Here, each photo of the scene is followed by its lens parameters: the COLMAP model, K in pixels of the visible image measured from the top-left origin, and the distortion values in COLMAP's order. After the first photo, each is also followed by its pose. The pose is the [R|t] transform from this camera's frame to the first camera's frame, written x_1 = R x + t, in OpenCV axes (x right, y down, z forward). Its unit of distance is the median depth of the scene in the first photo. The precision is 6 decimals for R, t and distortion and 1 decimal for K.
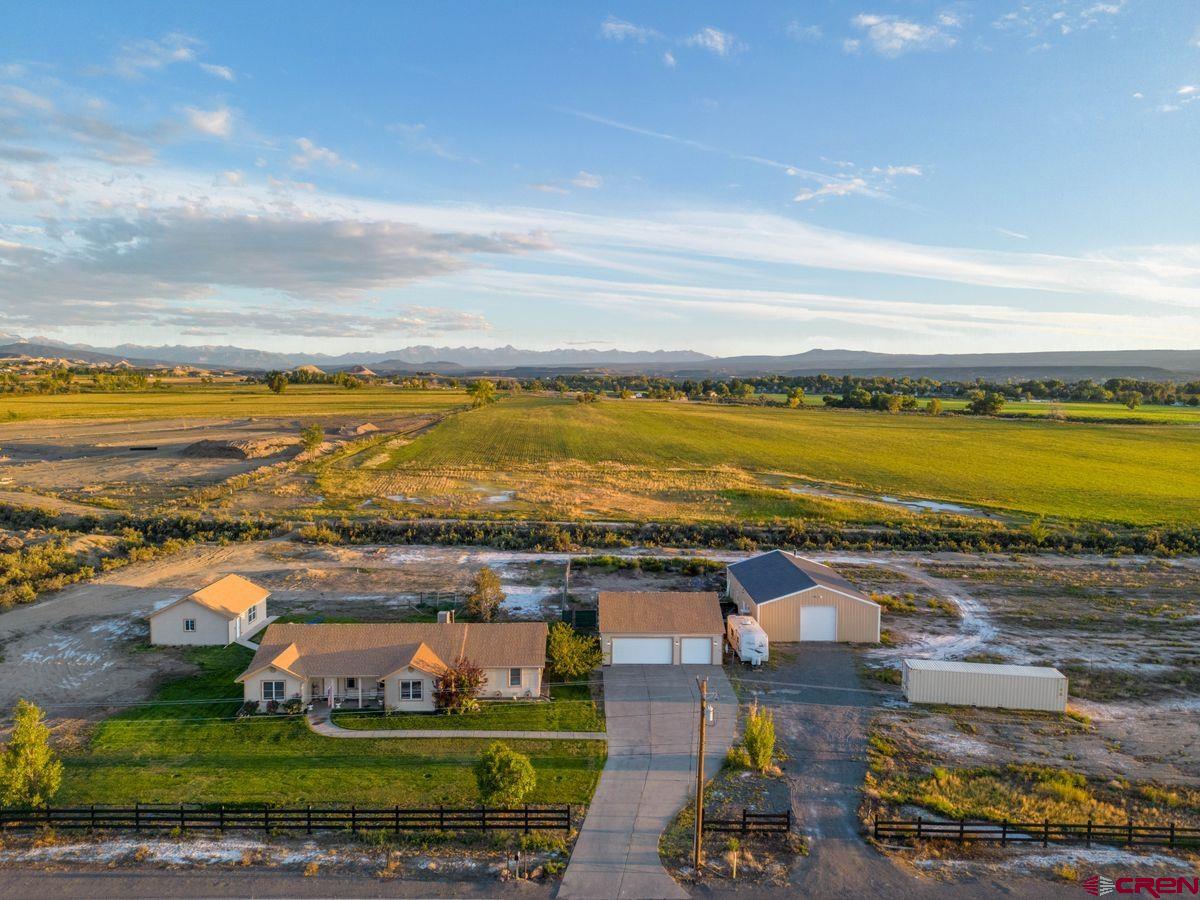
lens RADIAL K [[850.3, 0, 600.0], [0, 850.3, 450.0], [0, 0, 1]] dist [0.107319, -0.110015]
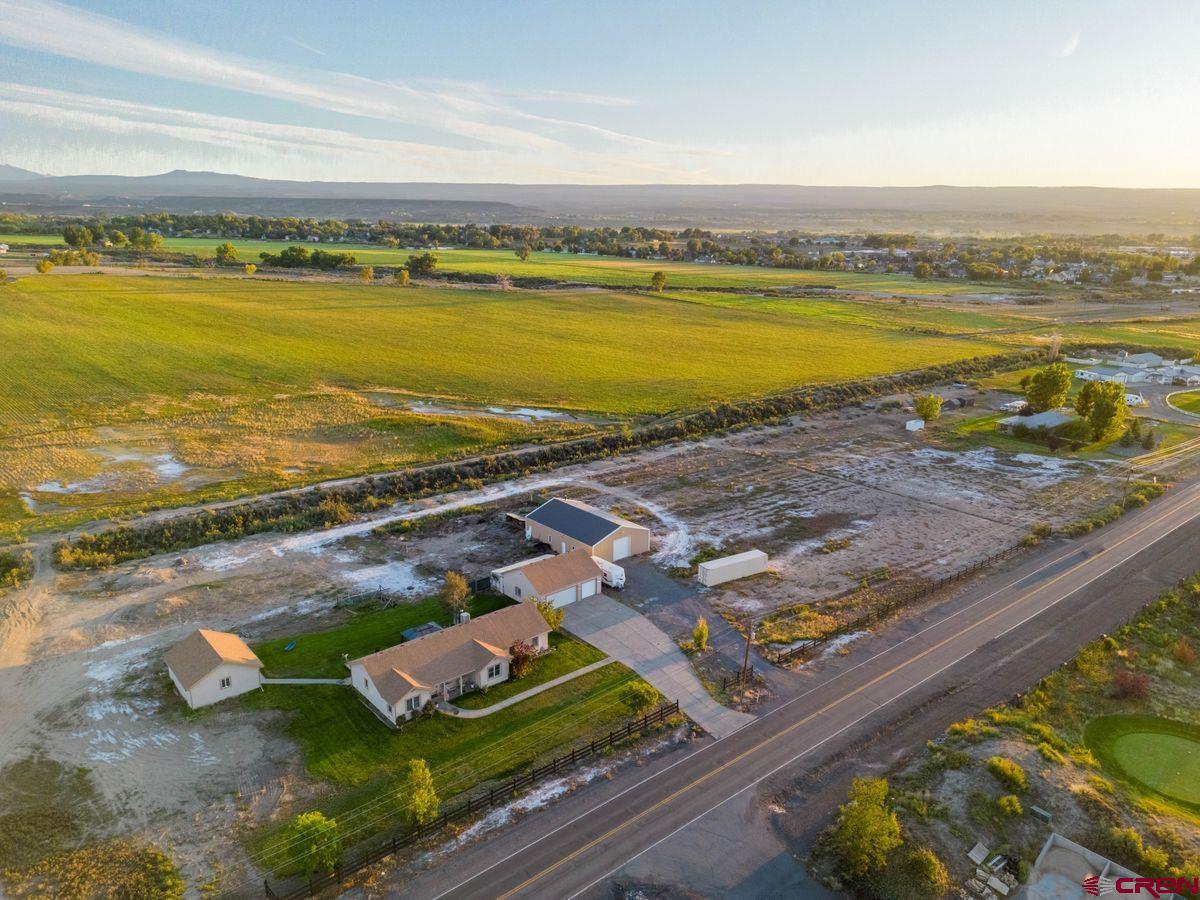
lens RADIAL K [[850.3, 0, 600.0], [0, 850.3, 450.0], [0, 0, 1]] dist [0.107319, -0.110015]
pose [[0.777228, -0.170992, 0.605540, -0.643646], [0.051248, 0.976372, 0.209930, -0.285104], [-0.627129, -0.132131, 0.767627, -0.154795]]
